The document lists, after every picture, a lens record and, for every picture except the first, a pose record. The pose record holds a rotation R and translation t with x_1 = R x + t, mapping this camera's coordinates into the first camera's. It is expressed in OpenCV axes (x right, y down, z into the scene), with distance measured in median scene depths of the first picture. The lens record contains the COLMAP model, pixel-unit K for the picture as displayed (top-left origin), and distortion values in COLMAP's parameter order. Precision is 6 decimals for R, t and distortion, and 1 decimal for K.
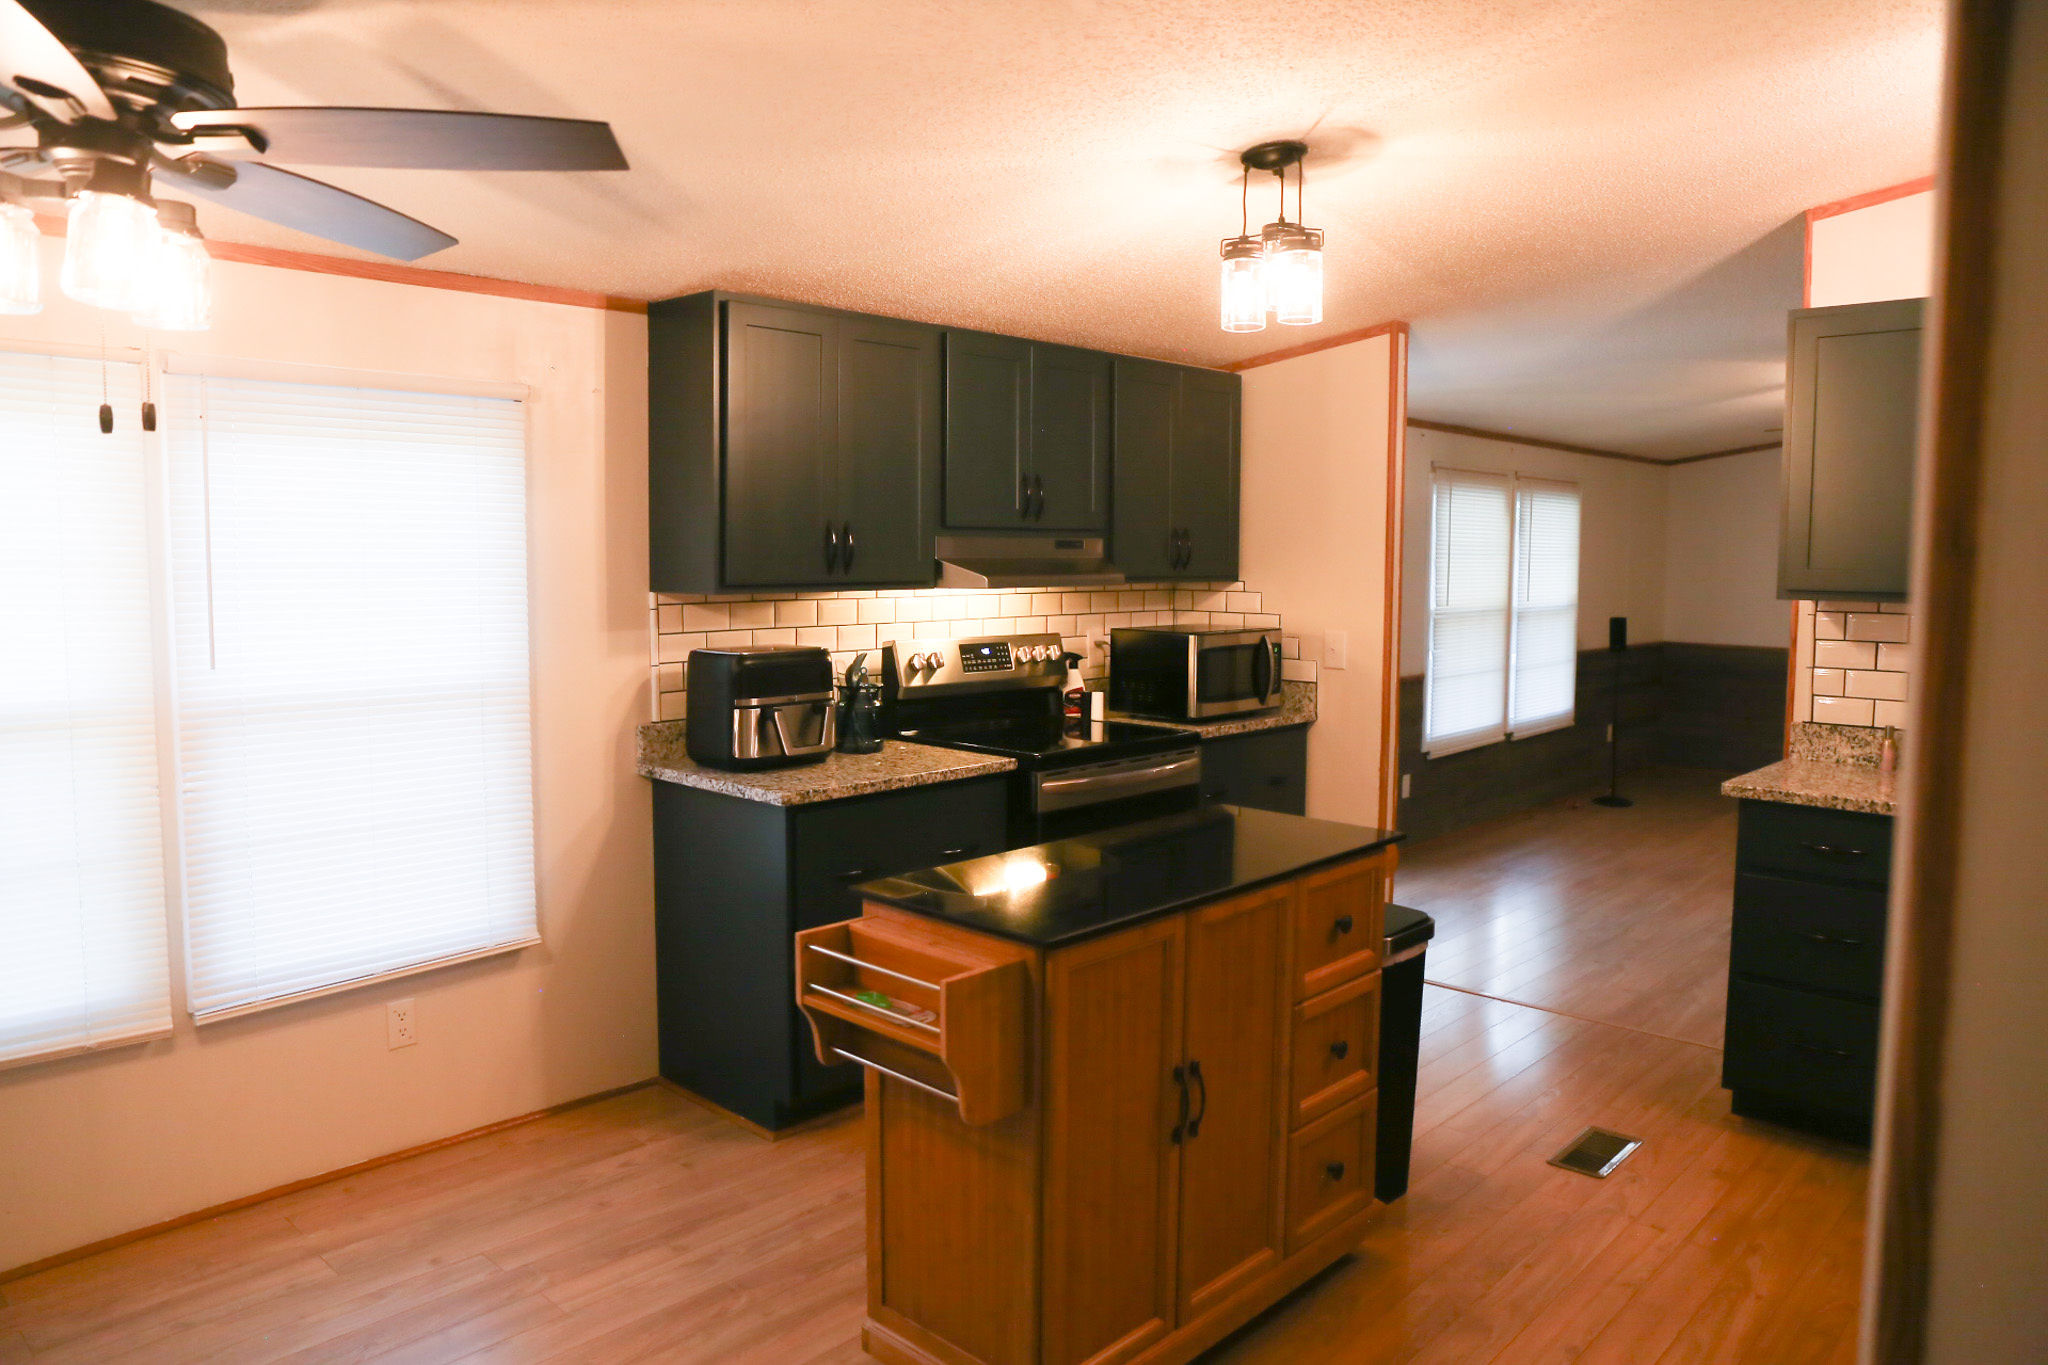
lens RADIAL K [[1408.7, 0, 1025.5], [0, 1408.7, 677.7], [0, 0, 1]] dist [-0.004022, 0.000249]
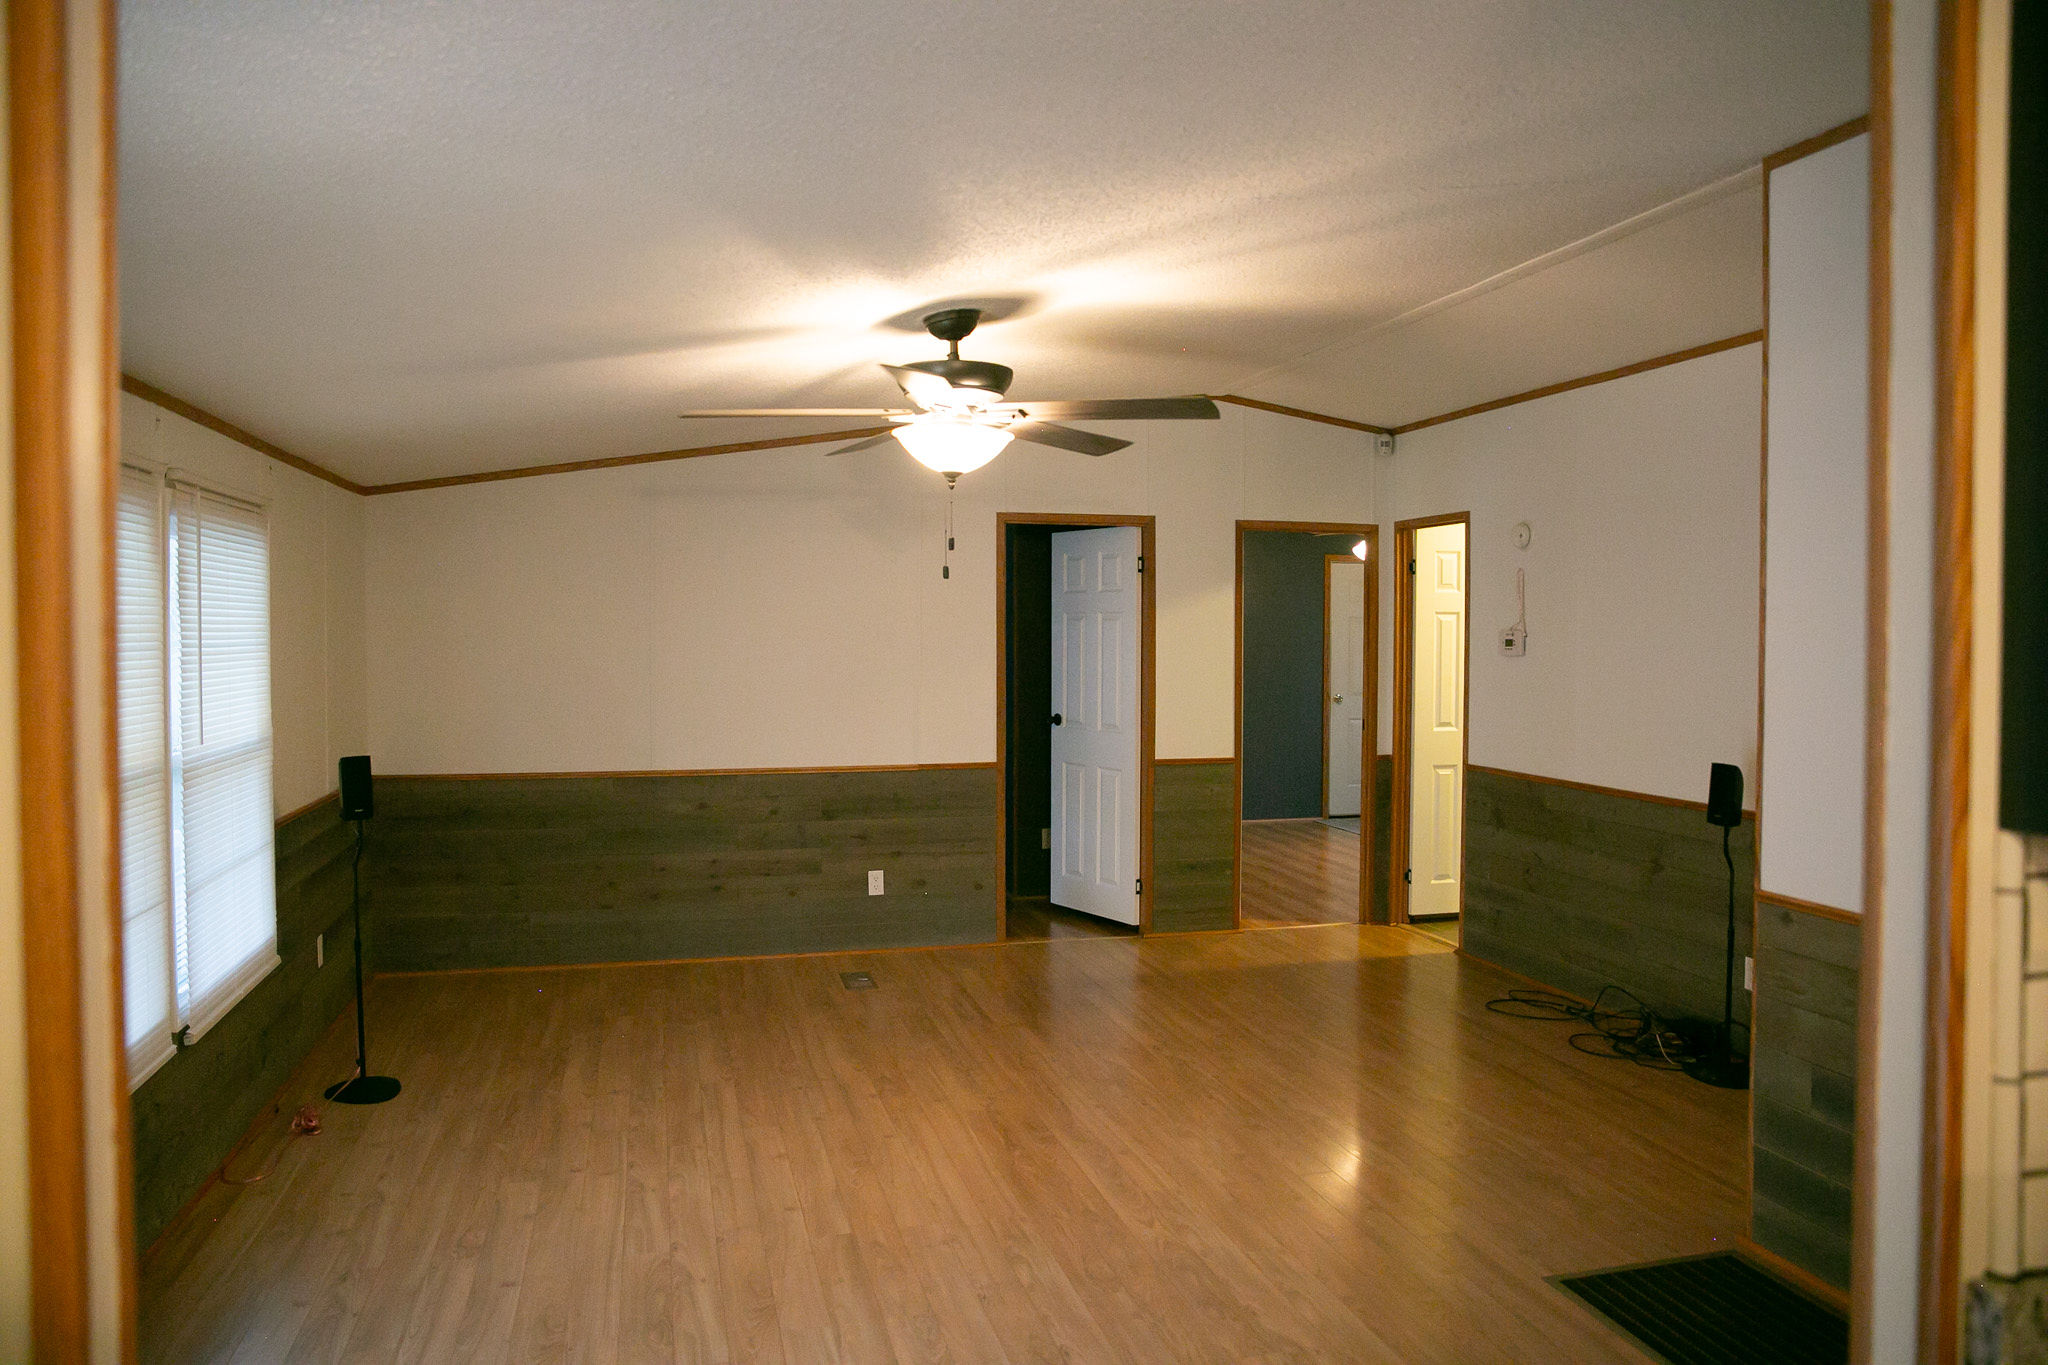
lens RADIAL K [[1408.7, 0, 1025.5], [0, 1408.7, 672.9], [0, 0, 1]] dist [-0.004022, 0.000249]
pose [[0.526342, -0.036097, 0.849507, 0.098276], [0.076416, 0.997064, -0.004979, -0.054385], [-0.846832, 0.067537, 0.527555, 0.506179]]
